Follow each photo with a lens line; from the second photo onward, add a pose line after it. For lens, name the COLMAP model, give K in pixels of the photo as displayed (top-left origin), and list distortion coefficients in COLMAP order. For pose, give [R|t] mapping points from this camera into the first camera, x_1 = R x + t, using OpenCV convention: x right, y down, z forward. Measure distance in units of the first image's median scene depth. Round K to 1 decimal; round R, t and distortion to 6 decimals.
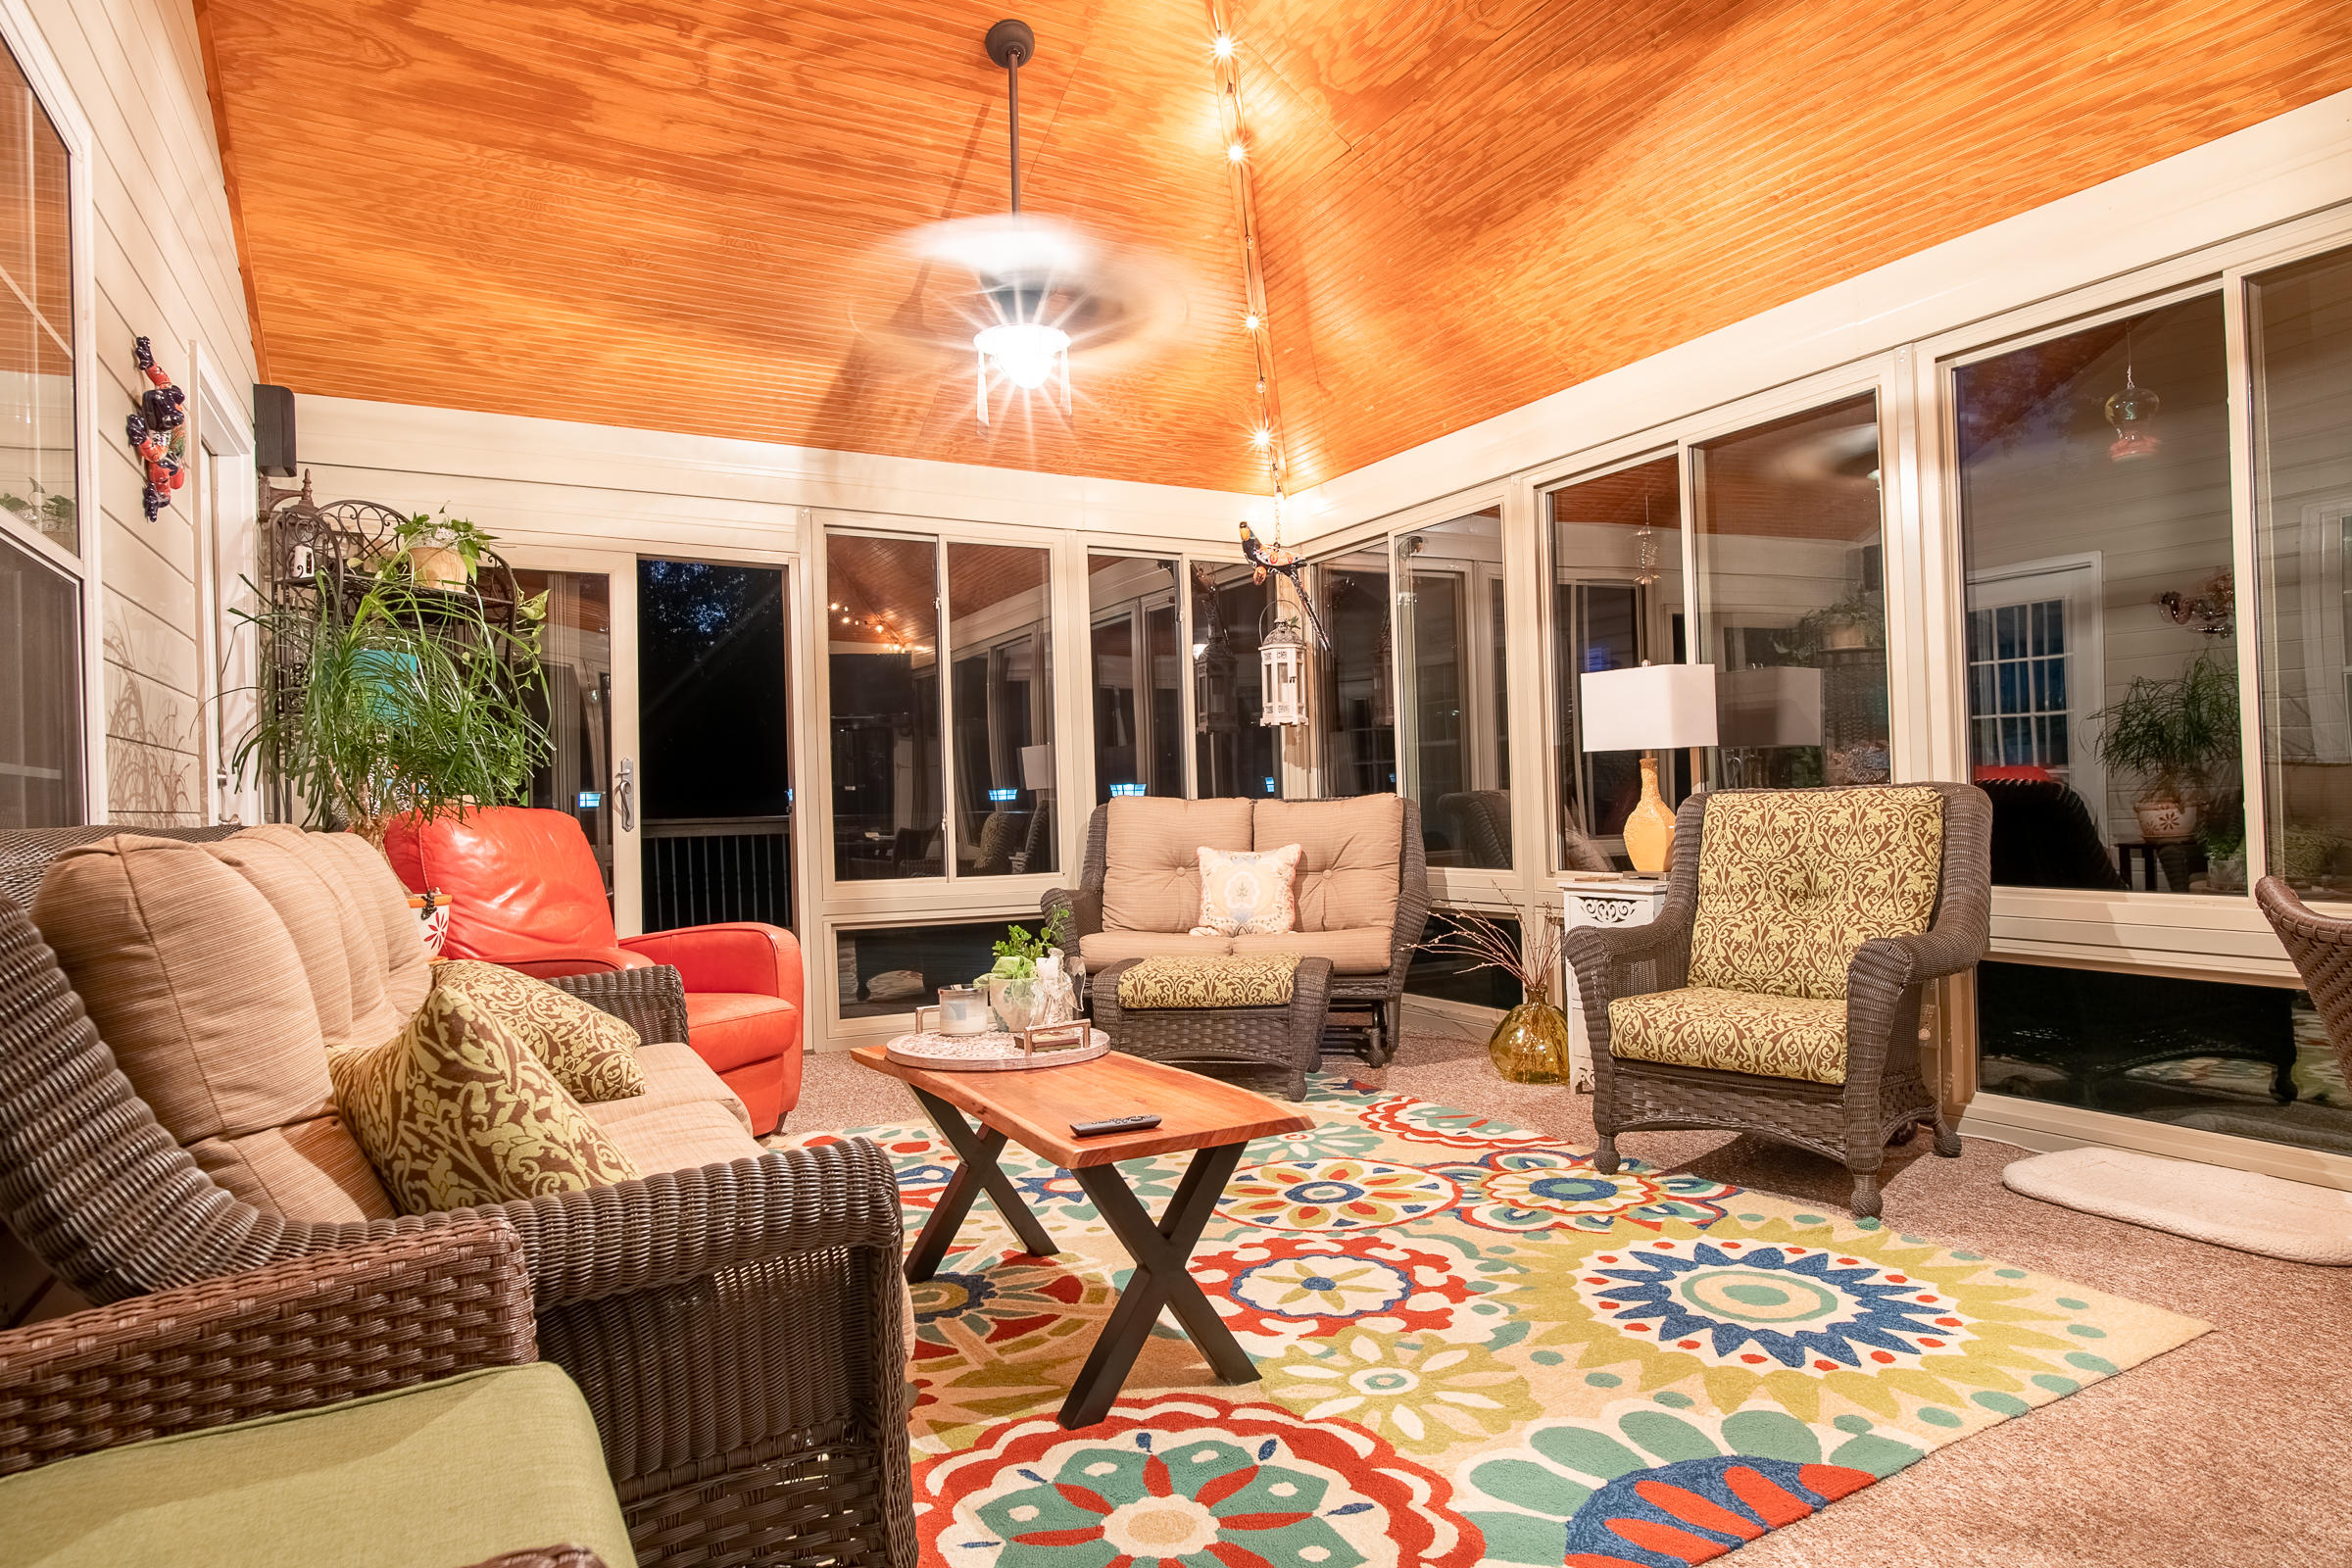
lens RADIAL K [[1365.6, 0, 1176.8], [0, 1365.6, 796.6], [0, 0, 1]] dist [-0.041643, 0.016632]
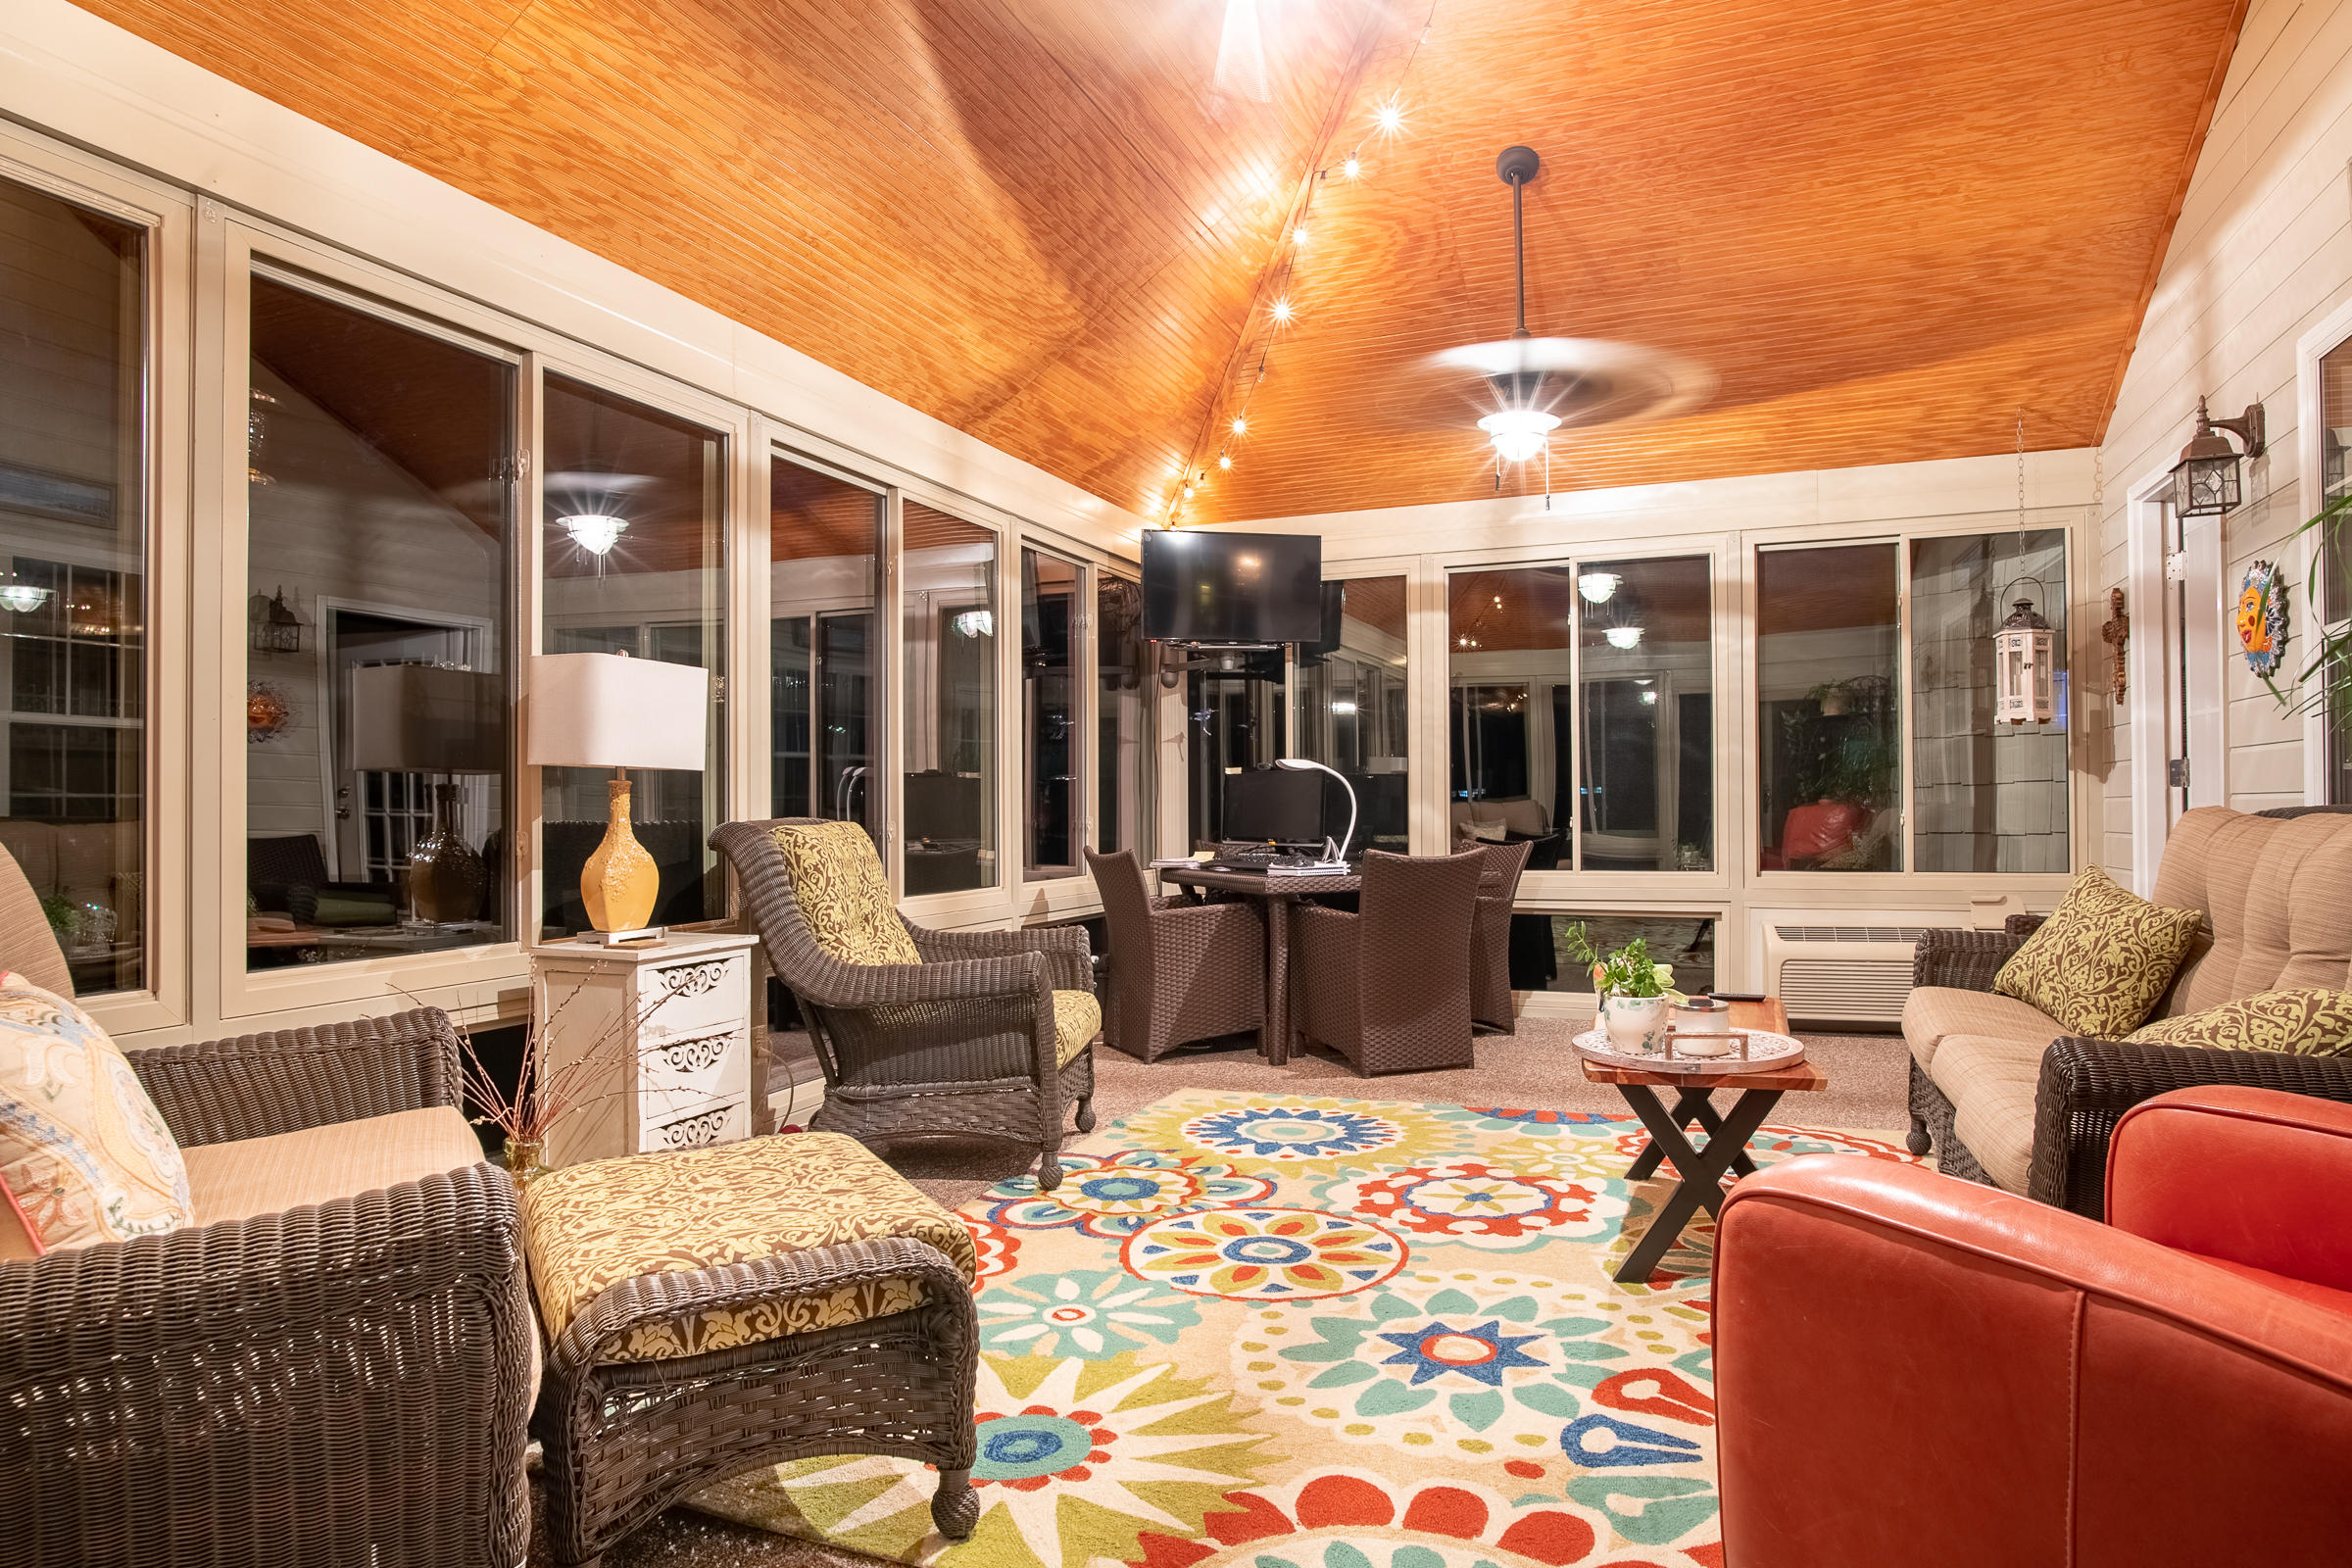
lens RADIAL K [[1365.6, 0, 1176.8], [0, 1365.6, 796.6], [0, 0, 1]] dist [-0.041643, 0.016632]
pose [[-0.649303, 0.044787, 0.759210, -0.586913], [0.027192, 0.998993, -0.035677, 0.022451], [-0.760044, -0.002521, -0.649867, 1.740086]]
